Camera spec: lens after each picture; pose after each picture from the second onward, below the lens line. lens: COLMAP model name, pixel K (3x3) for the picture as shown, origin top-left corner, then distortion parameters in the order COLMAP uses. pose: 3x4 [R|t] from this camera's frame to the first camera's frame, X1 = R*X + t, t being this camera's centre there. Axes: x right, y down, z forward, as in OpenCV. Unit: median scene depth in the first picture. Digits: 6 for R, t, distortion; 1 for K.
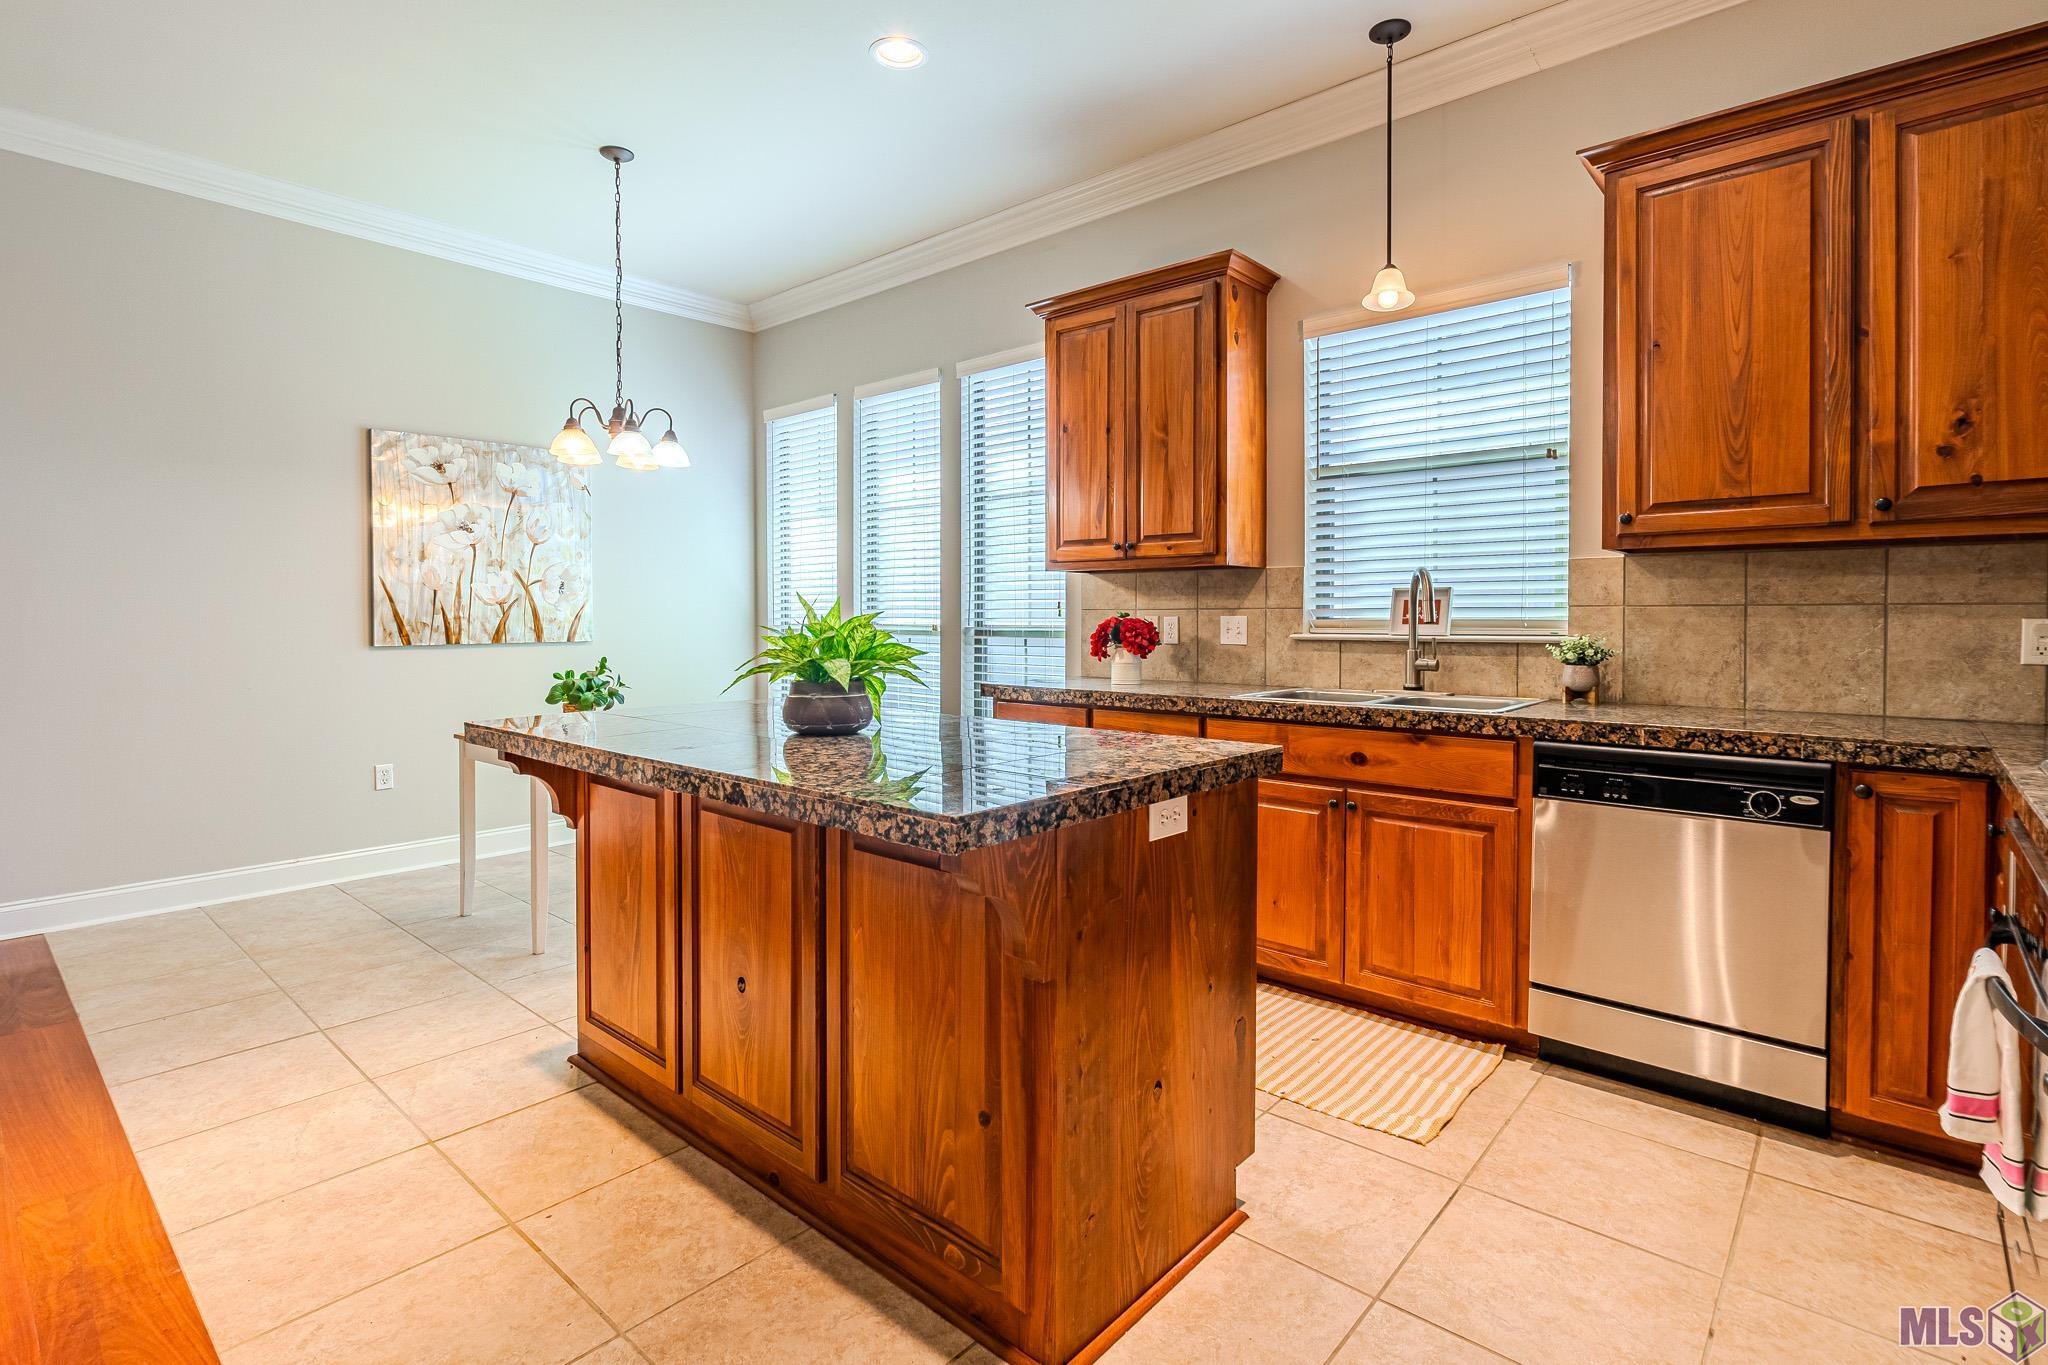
lens RADIAL K [[994.9, 0, 1017.3], [0, 994.9, 638.2], [0, 0, 1]] dist [-0.005170, -0.000416]
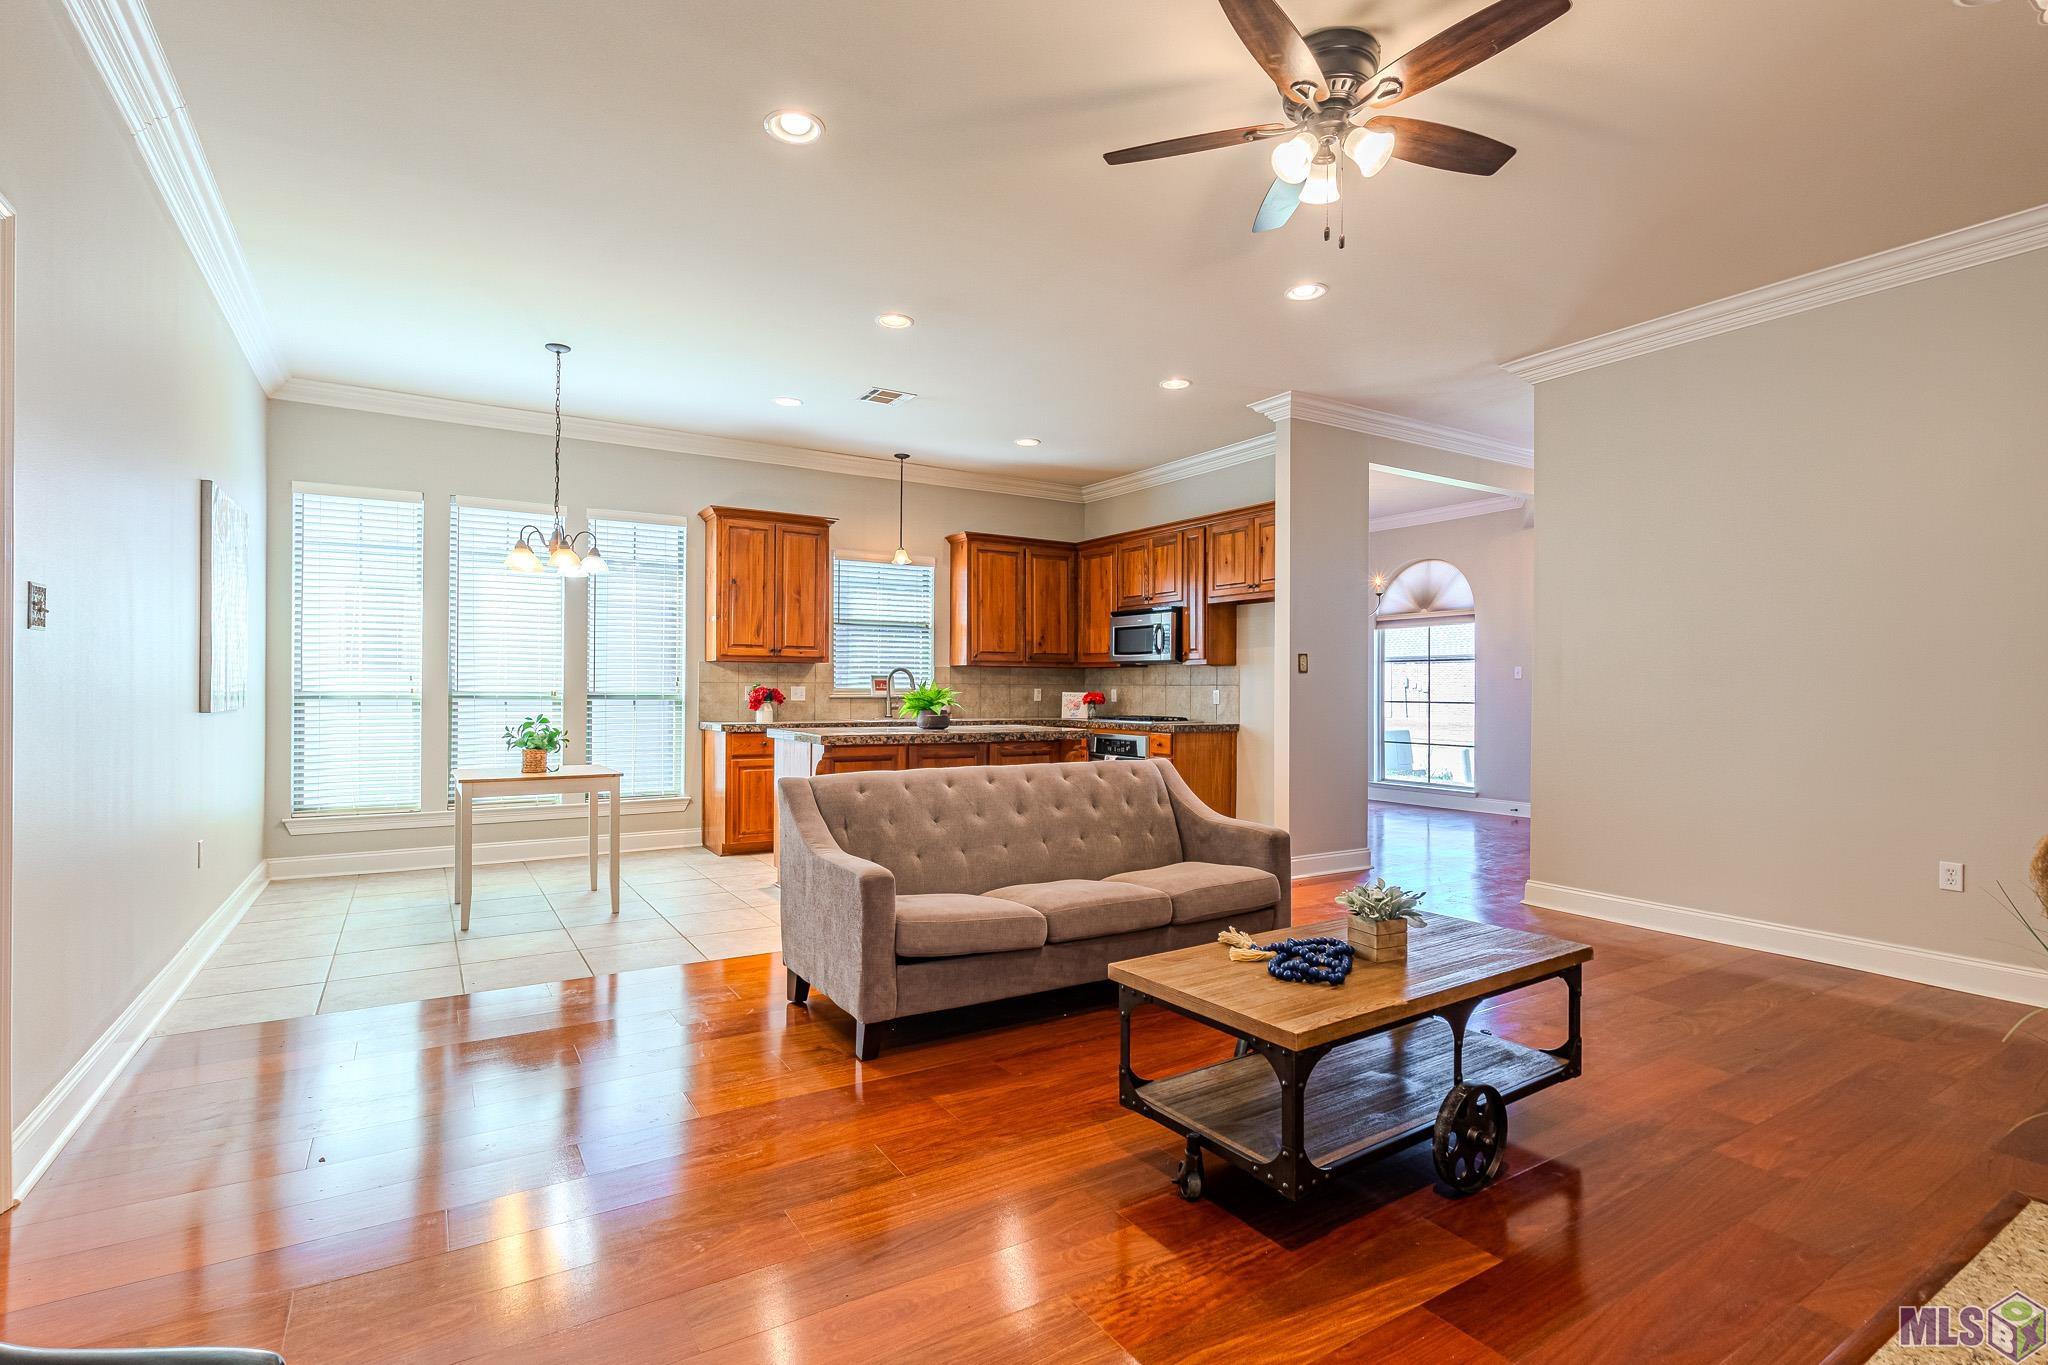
lens RADIAL K [[963.2, 0, 1024.0], [0, 963.2, 682.5], [0, 0, 1]] dist [-0.002606, -0.000285]
pose [[0.281270, 0.004016, 0.959620, -1.556921], [0.011505, 0.999905, -0.007557, -0.010548], [-0.959560, 0.013167, 0.281197, 0.018869]]
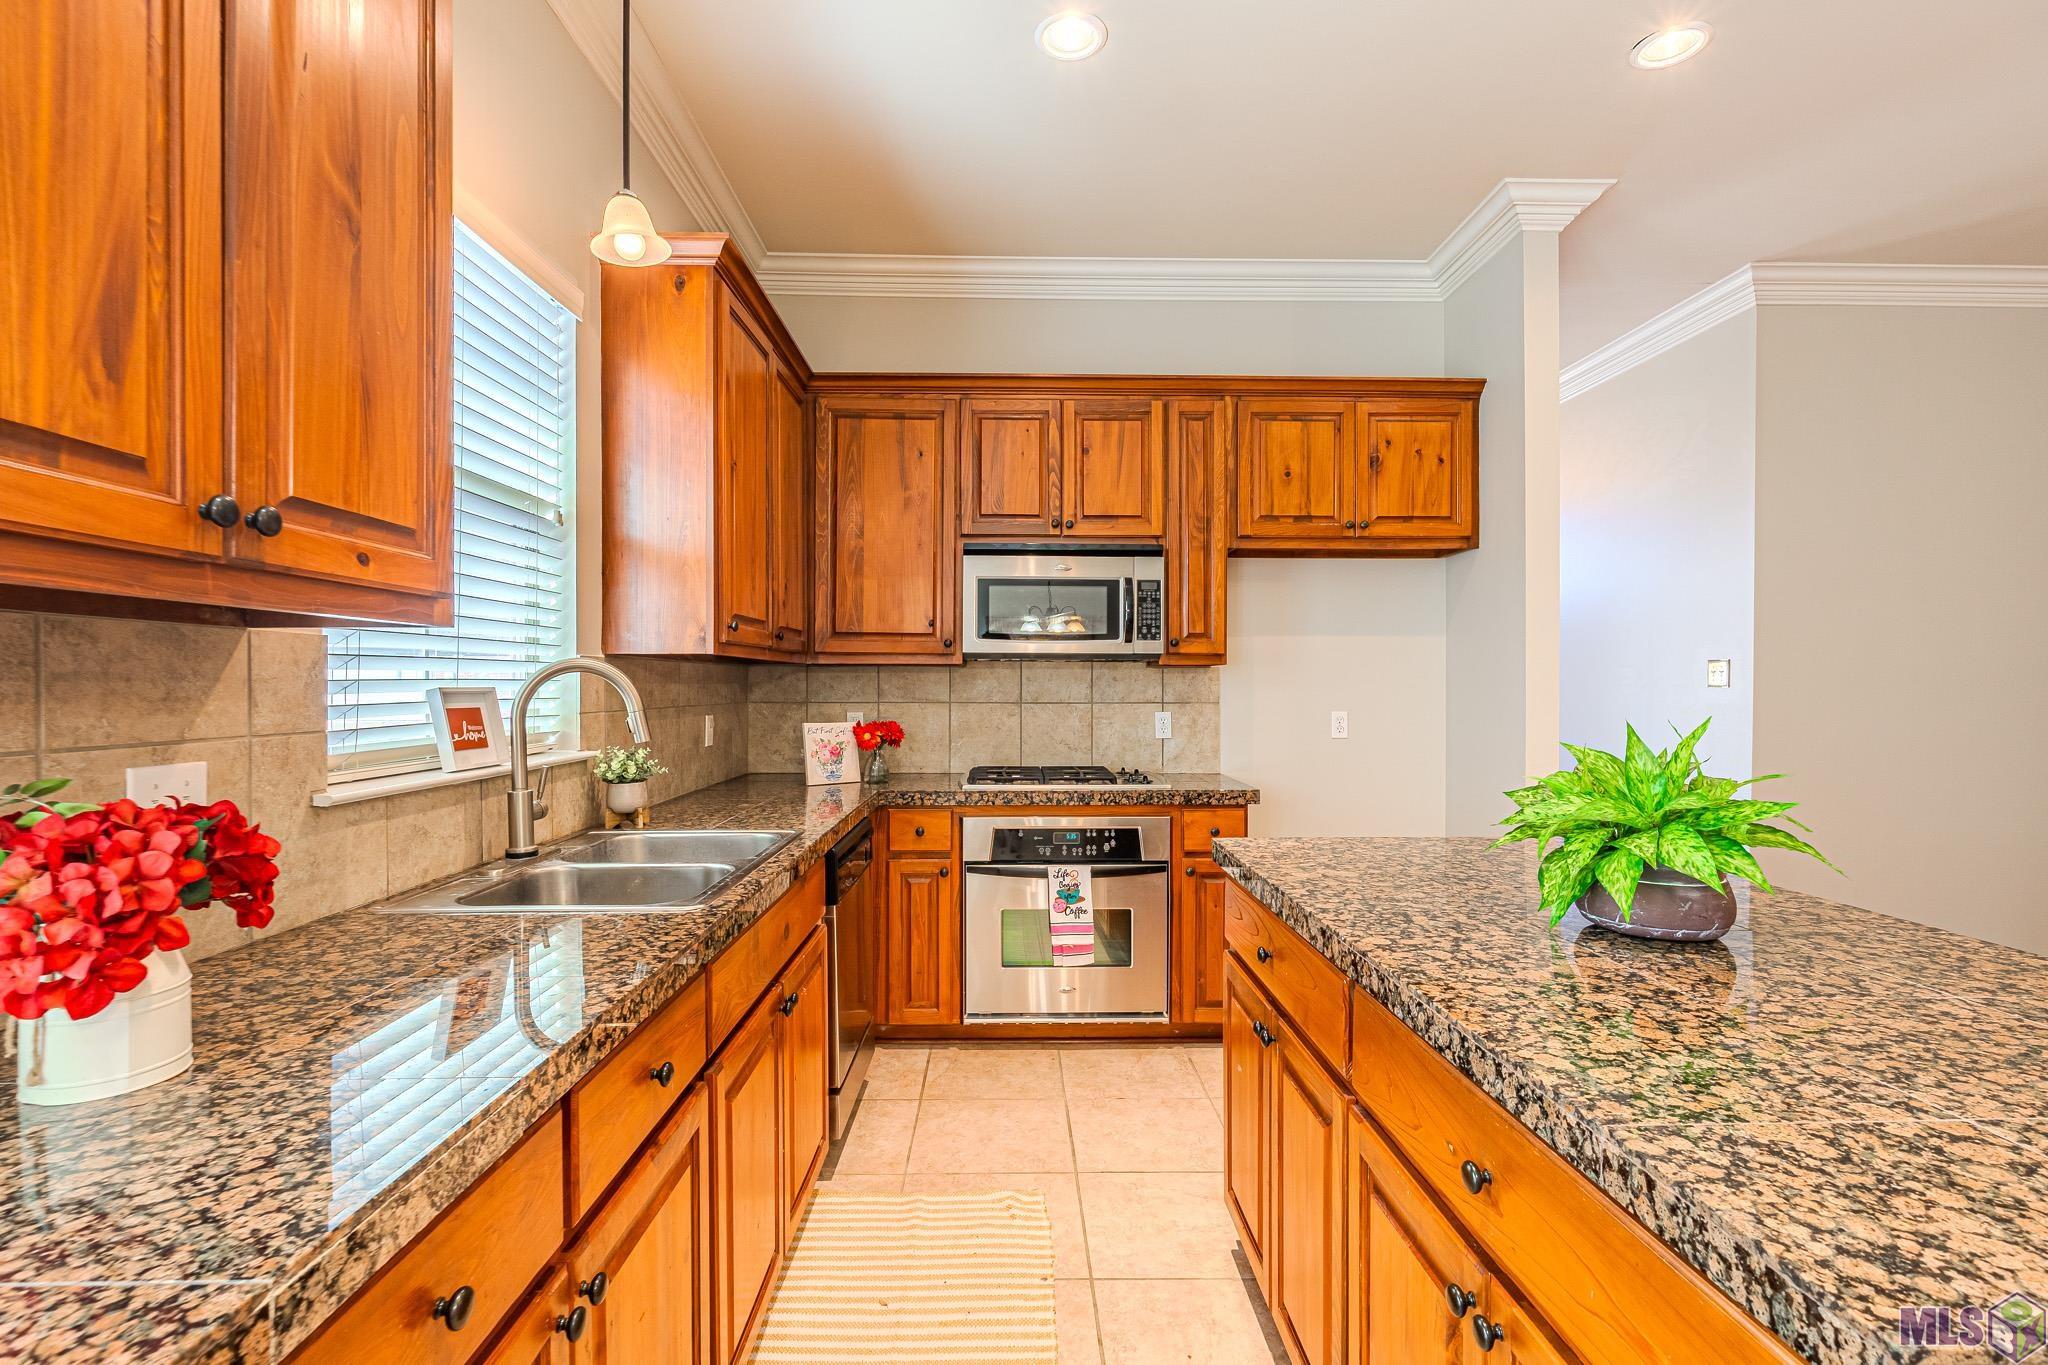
lens RADIAL K [[963.2, 0, 1024.0], [0, 963.2, 682.5], [0, 0, 1]] dist [-0.002606, -0.000285]
pose [[-0.673821, -0.010193, 0.738825, -0.214324], [0.001326, 0.999887, 0.015004, -0.055446], [-0.738894, 0.011089, -0.673731, 1.031464]]
